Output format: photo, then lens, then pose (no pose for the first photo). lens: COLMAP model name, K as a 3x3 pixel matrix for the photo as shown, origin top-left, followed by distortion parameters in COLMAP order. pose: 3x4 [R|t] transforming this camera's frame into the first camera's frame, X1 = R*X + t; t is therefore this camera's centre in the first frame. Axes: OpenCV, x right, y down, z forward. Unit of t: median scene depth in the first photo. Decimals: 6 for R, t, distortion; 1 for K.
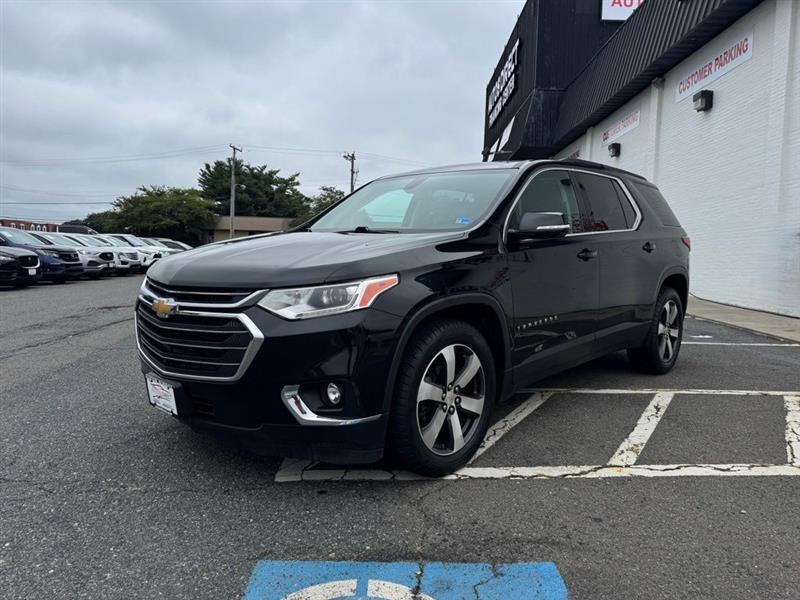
lens RADIAL K [[560.0, 0, 399.3], [0, 560.0, 302.1], [0, 0, 1]] dist [0.056688, -0.082047]
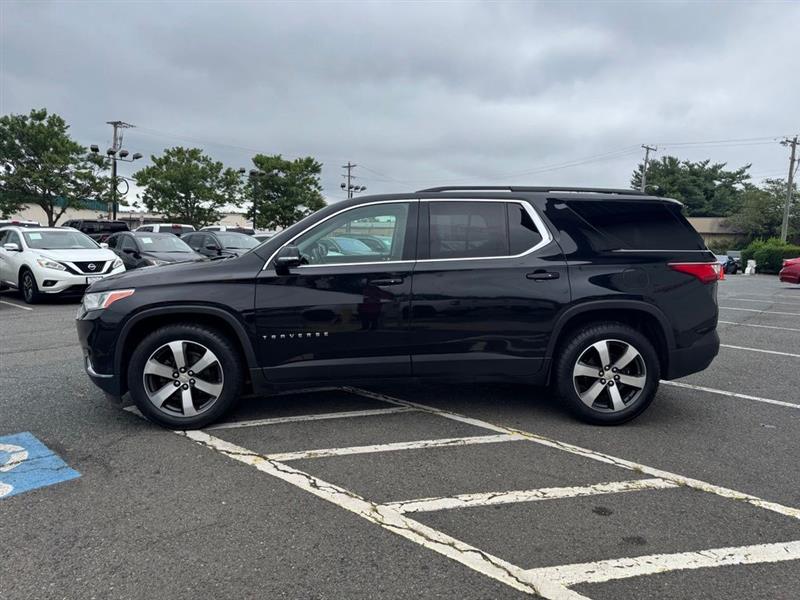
lens RADIAL K [[560.0, 0, 399.3], [0, 560.0, 302.1], [0, 0, 1]] dist [0.056688, -0.082047]
pose [[0.725461, 0.070204, -0.684674, 1.236694], [-0.072349, 0.997051, 0.025575, -0.083895], [0.684450, 0.030981, 0.728401, 0.270006]]
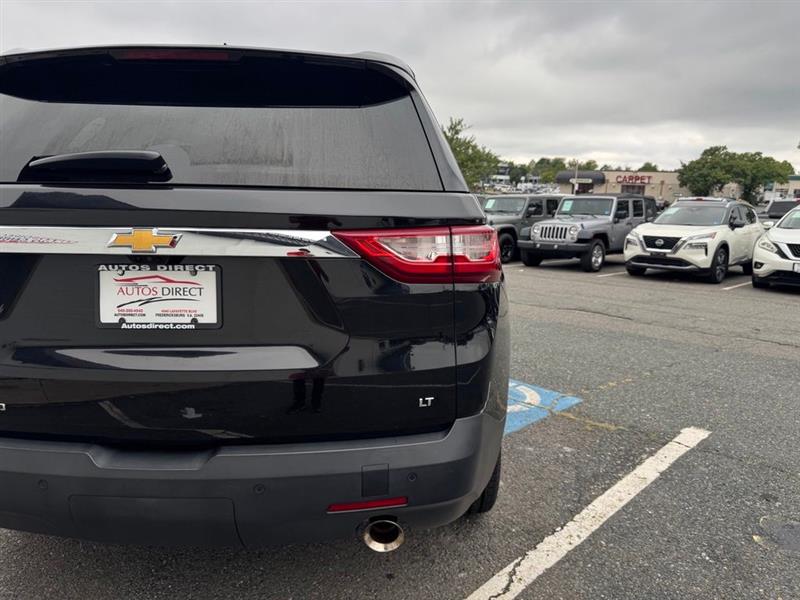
lens RADIAL K [[560.0, 0, 399.3], [0, 560.0, 302.1], [0, 0, 1]] dist [0.056688, -0.082047]
pose [[-0.739070, 0.079972, -0.668864, 0.865928], [-0.102438, 0.968037, 0.228932, -0.280233], [0.665794, 0.237714, -0.707256, 2.353244]]
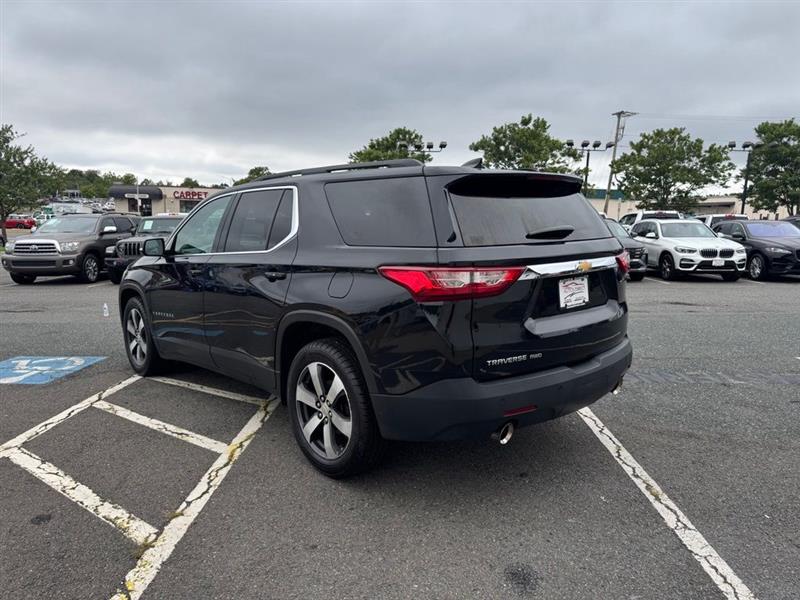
lens RADIAL K [[560.0, 0, 399.3], [0, 560.0, 302.1], [0, 0, 1]] dist [0.056688, -0.082047]
pose [[-0.077307, 0.121705, -0.989551, 1.651095], [-0.093200, 0.987293, 0.128708, -0.243704], [0.992642, 0.102177, -0.064982, 1.706657]]
